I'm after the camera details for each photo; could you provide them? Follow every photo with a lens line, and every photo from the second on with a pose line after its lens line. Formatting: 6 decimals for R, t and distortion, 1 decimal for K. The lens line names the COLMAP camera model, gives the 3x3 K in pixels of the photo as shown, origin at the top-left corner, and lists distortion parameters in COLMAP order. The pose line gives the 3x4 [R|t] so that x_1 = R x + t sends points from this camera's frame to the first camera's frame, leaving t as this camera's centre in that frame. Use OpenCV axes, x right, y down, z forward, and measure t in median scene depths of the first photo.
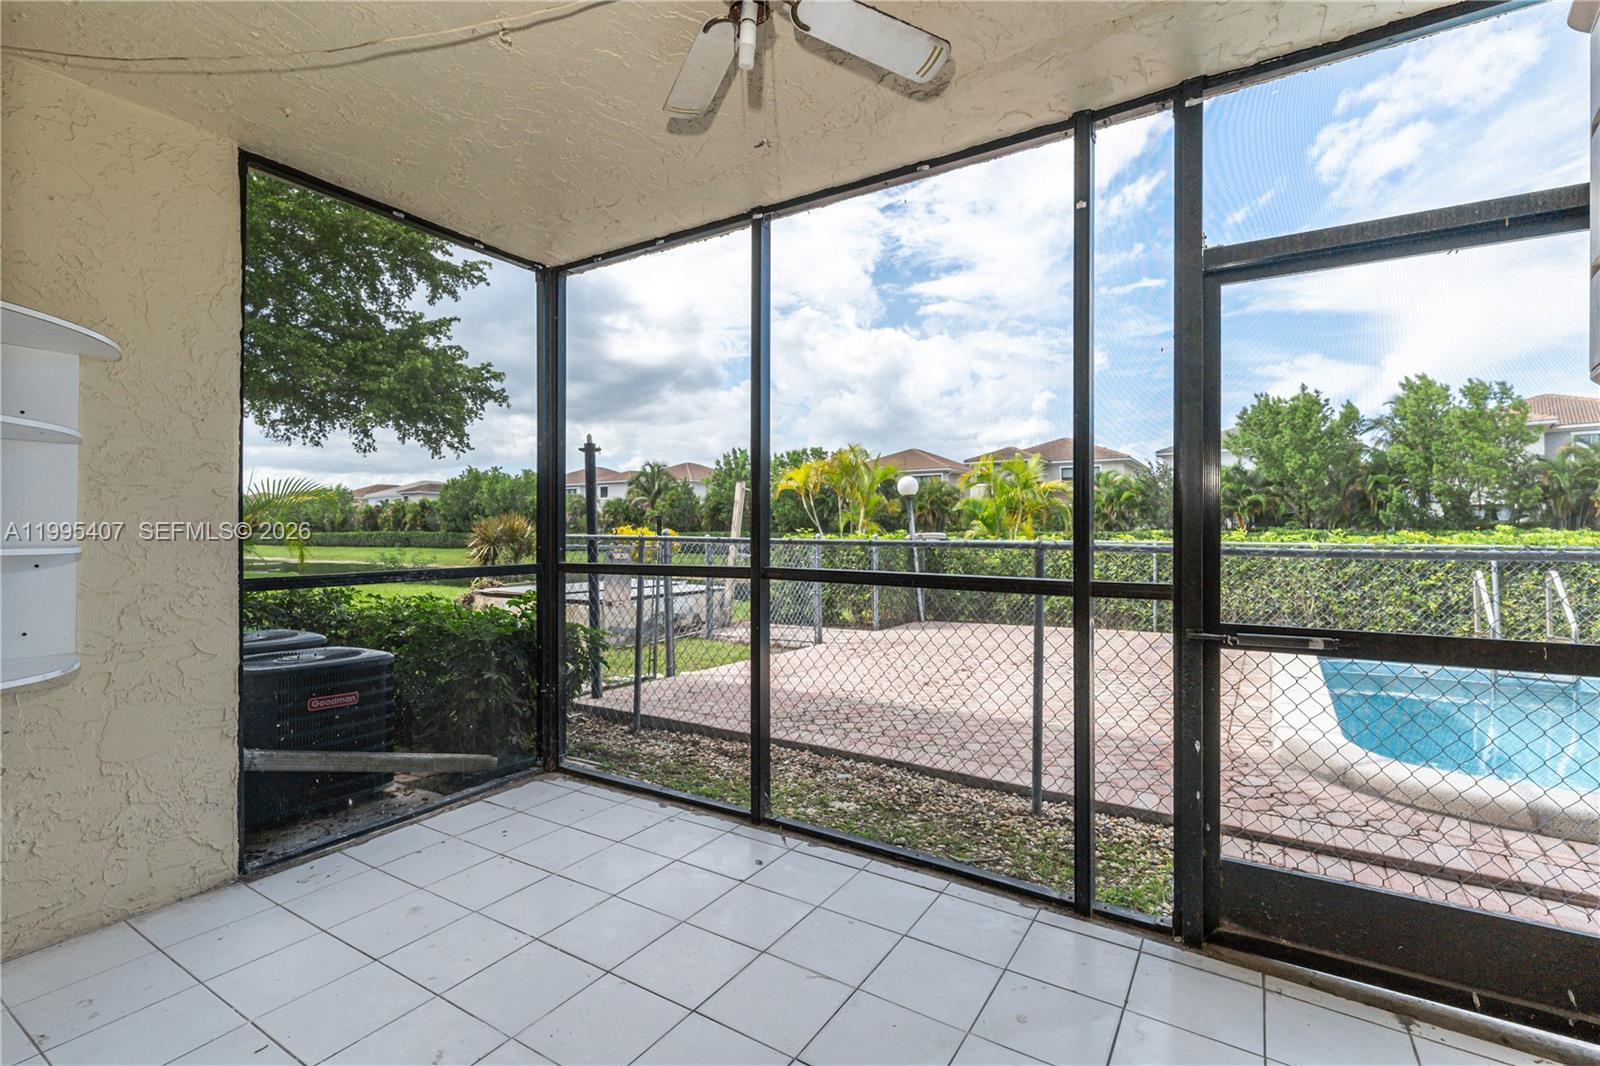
lens RADIAL K [[730.1, 0, 803.5], [0, 730.1, 528.1], [0, 0, 1]] dist [0.003791, 0.000616]
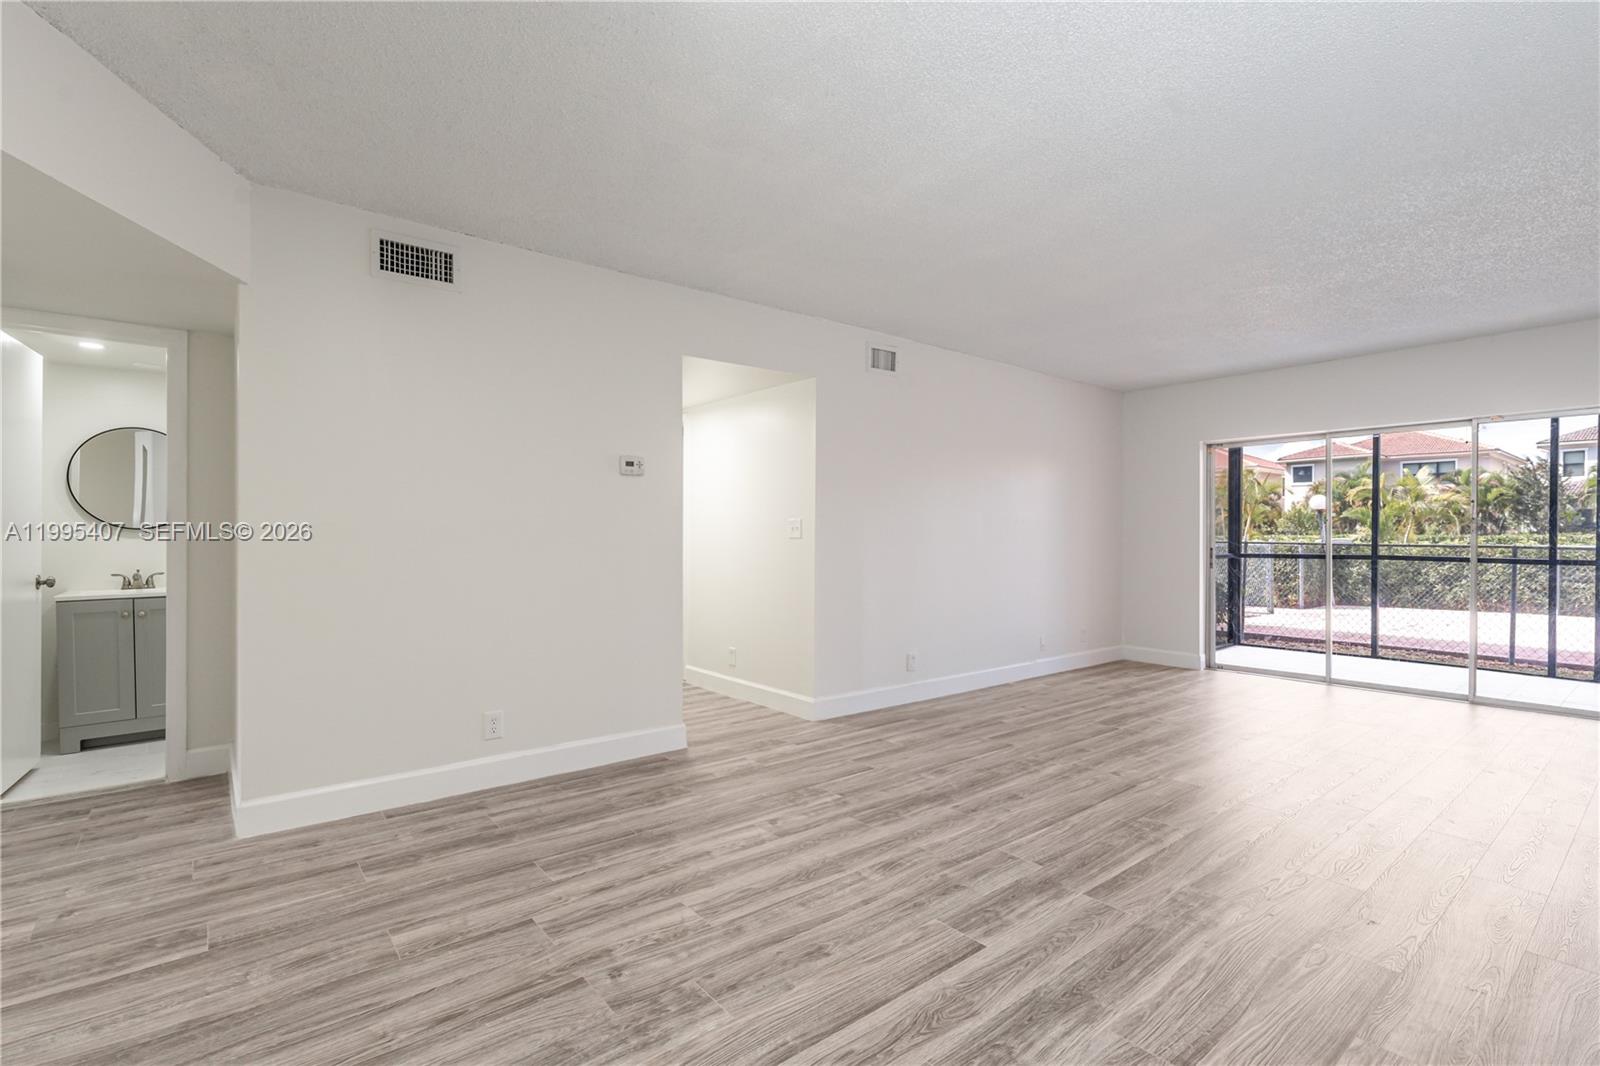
lens RADIAL K [[730.1, 0, 803.5], [0, 730.1, 557.8], [0, 0, 1]] dist [0.003791, 0.000616]
pose [[0.946222, 0.009008, -0.323391, -0.102635], [0.003103, 0.999314, 0.036914, -0.003177], [0.323502, -0.035932, 0.945545, -0.184227]]
